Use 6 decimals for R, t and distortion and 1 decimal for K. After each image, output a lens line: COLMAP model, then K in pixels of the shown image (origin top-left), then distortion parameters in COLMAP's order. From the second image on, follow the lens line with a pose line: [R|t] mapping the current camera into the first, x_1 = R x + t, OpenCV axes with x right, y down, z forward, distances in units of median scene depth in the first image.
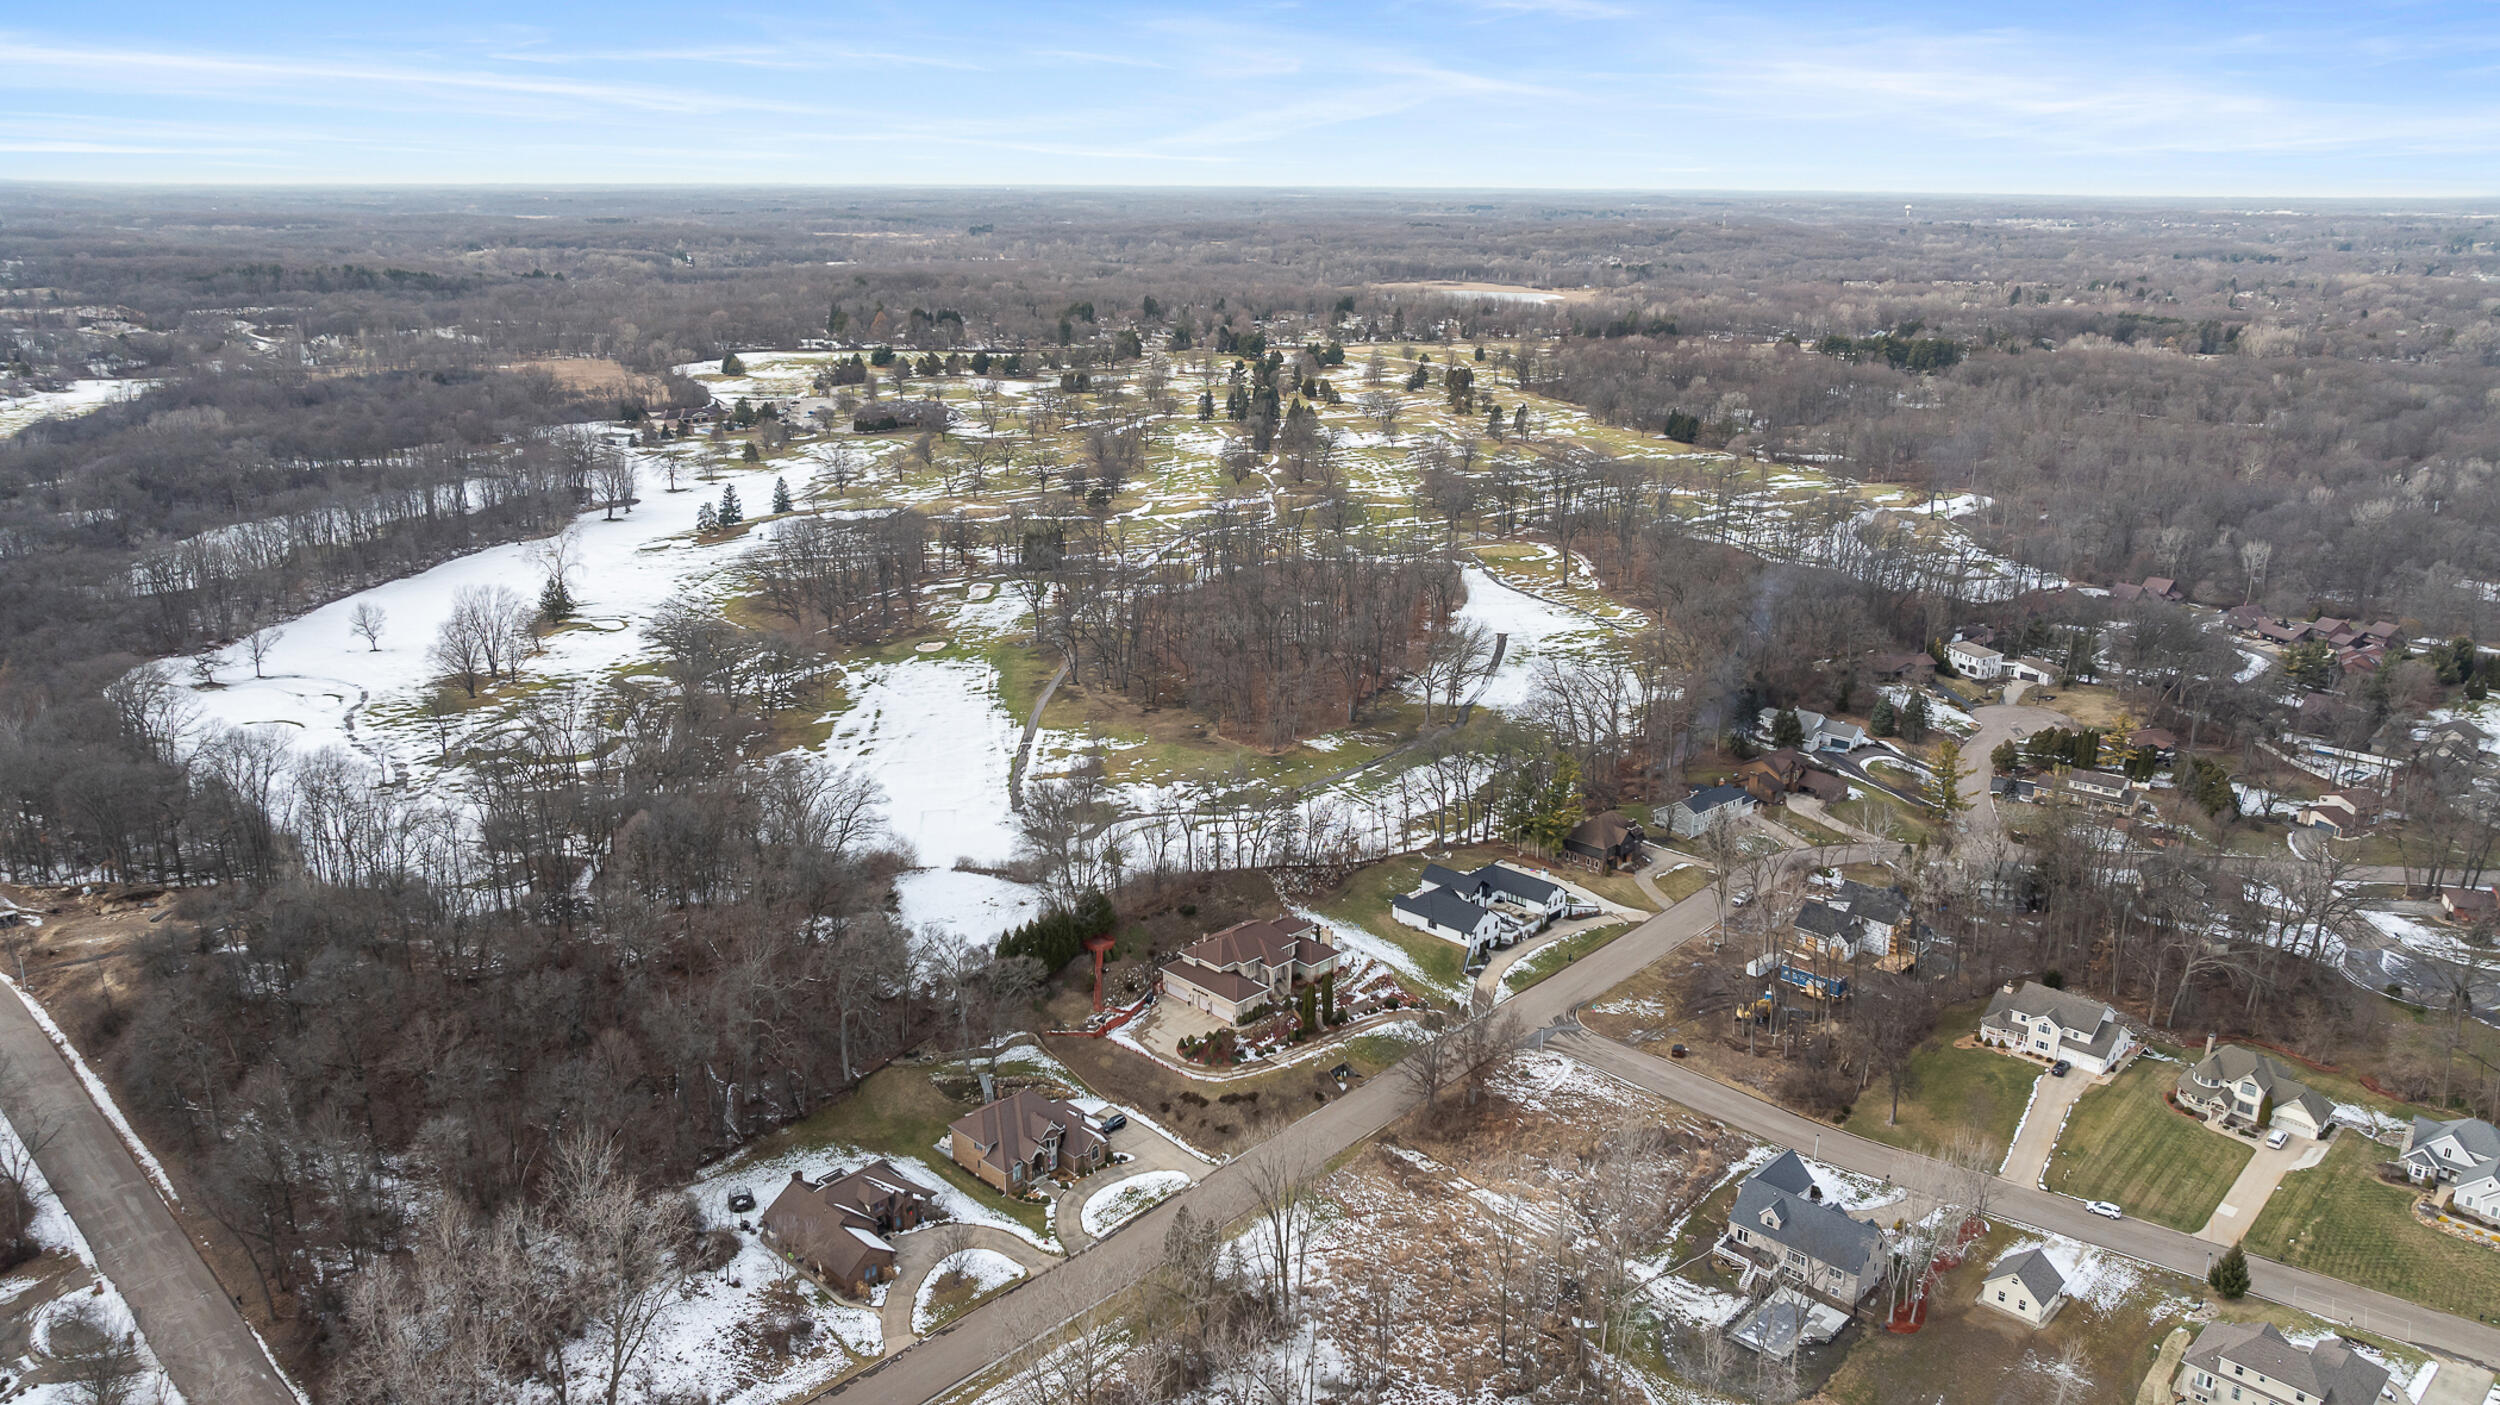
lens RADIAL K [[1639.2, 0, 1250.0], [0, 1639.2, 702.5], [0, 0, 1]] dist [0.000091, -0.000011]
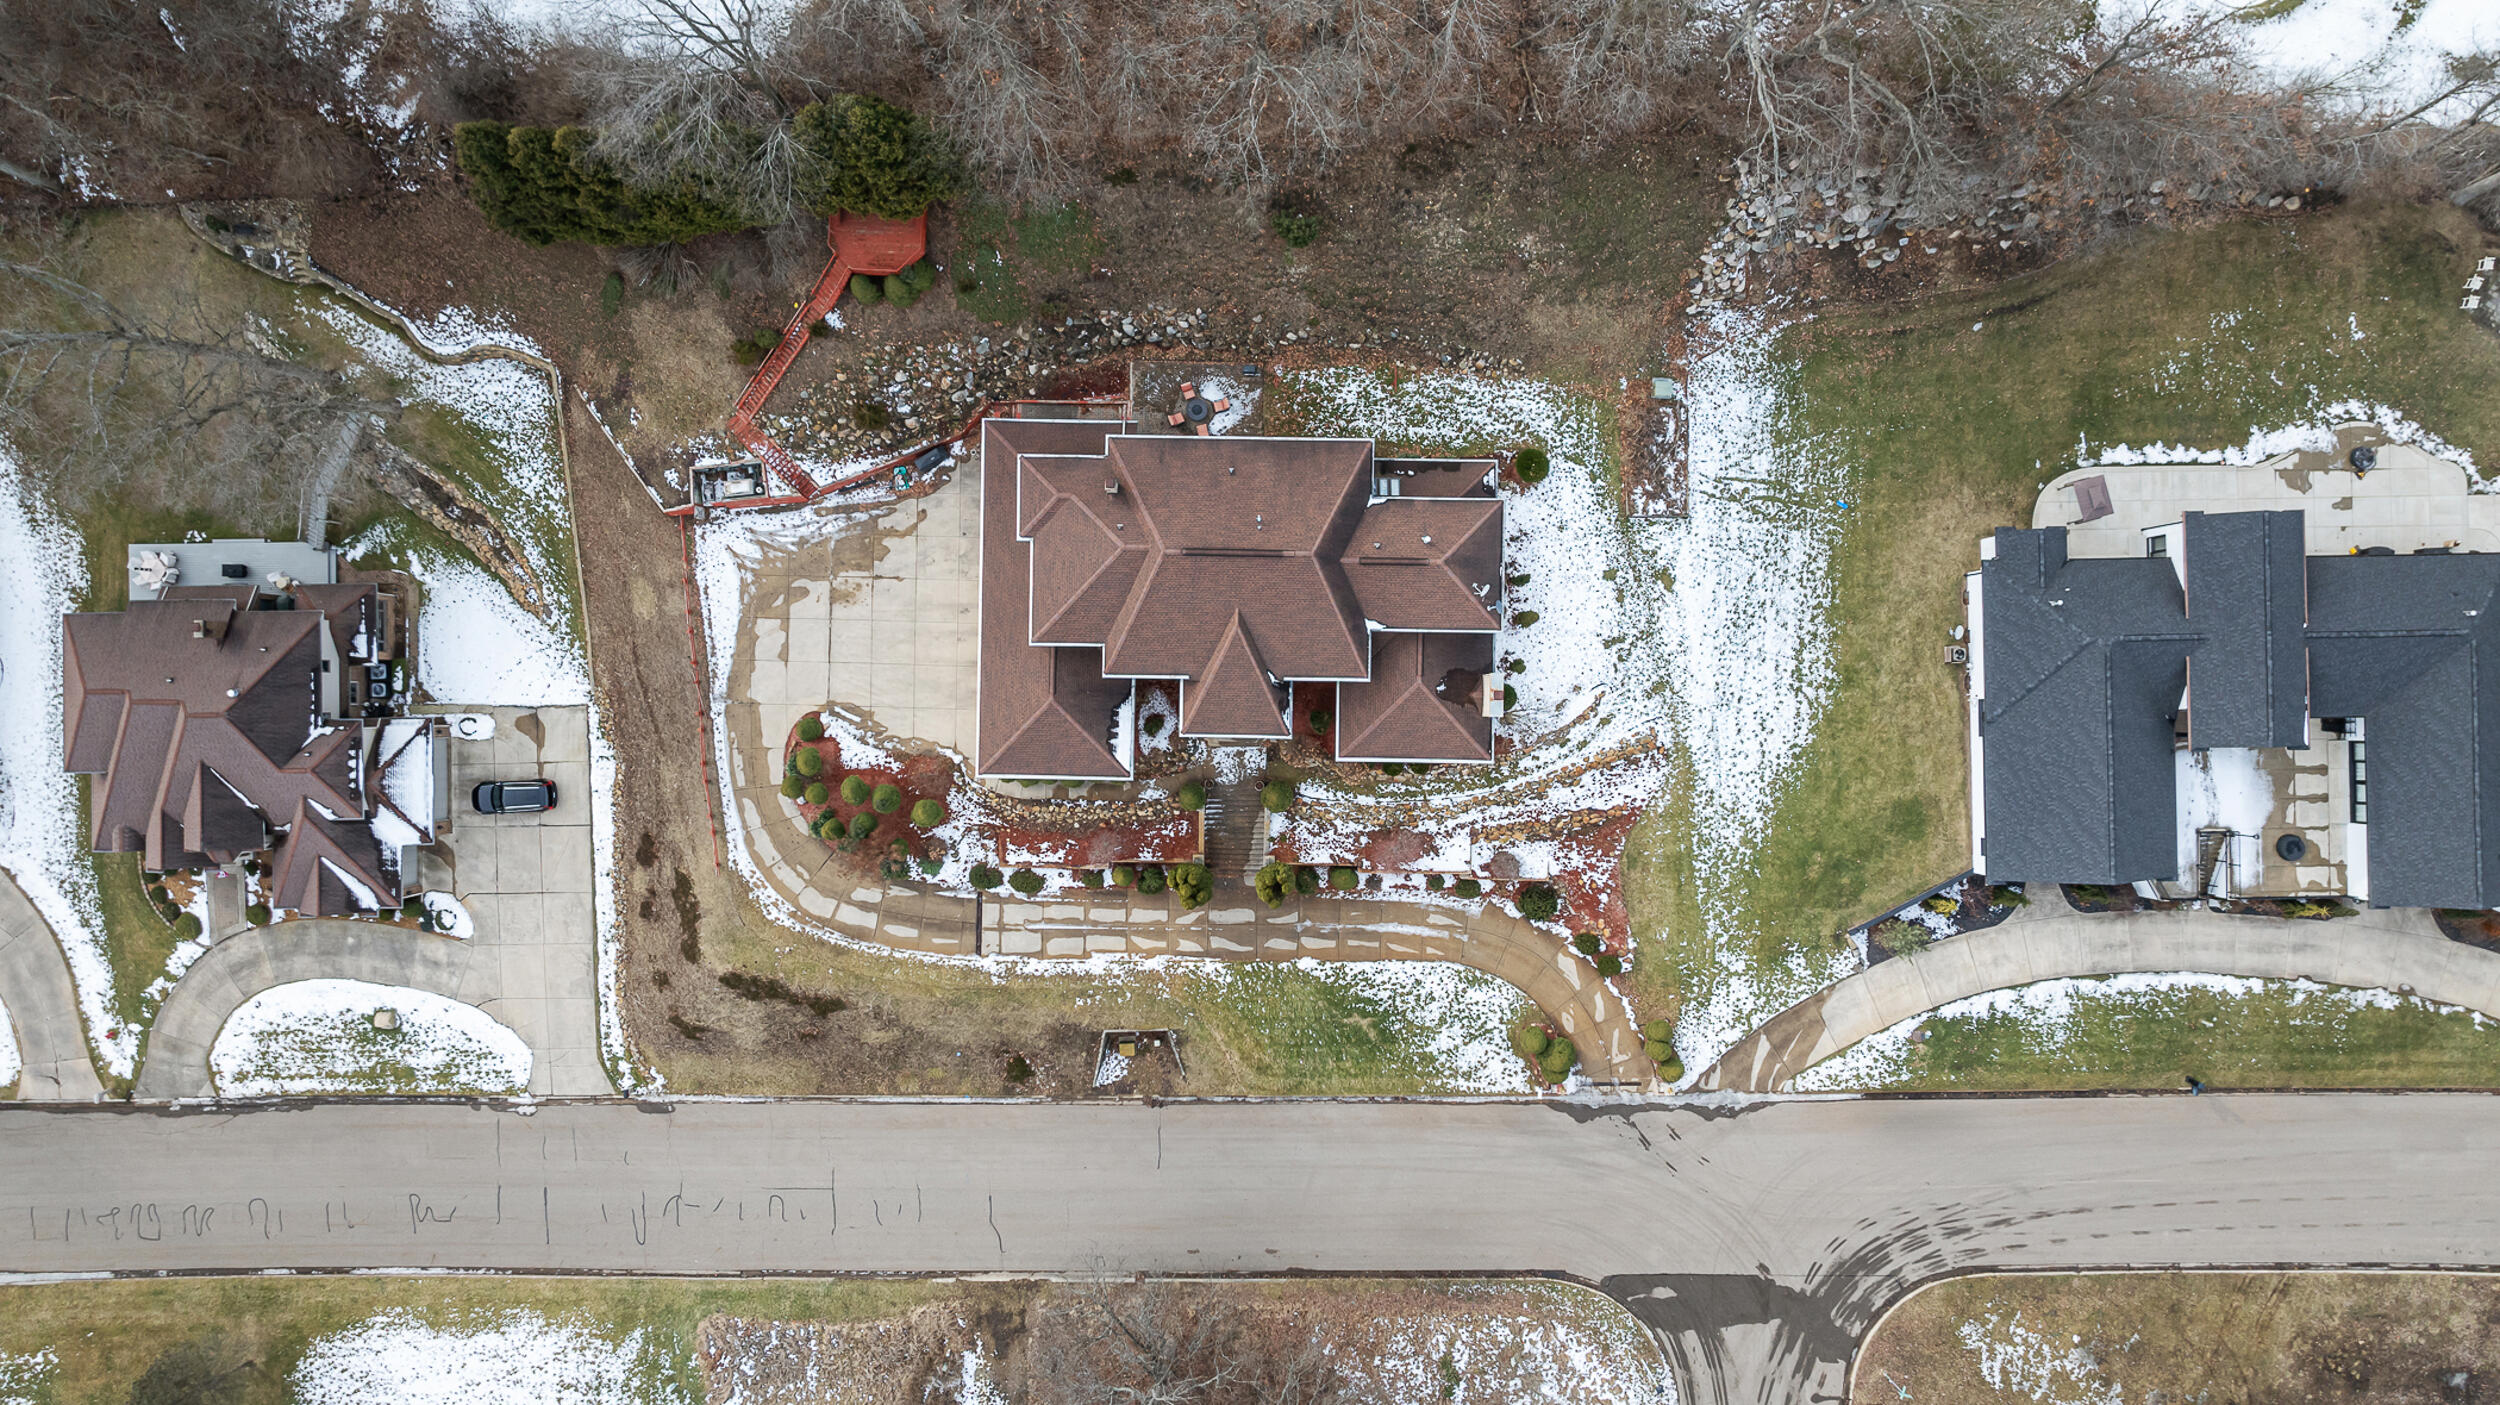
lens RADIAL K [[1760.5, 0, 1250.0], [0, 1760.5, 702.5], [0, 0, 1]] dist [-0.003522, -0.000126]
pose [[0.697940, 0.716155, 0.000928, 0.019935], [-0.217611, 0.210841, 0.952991, -0.178948], [0.682294, -0.665333, 0.302997, 1.035251]]
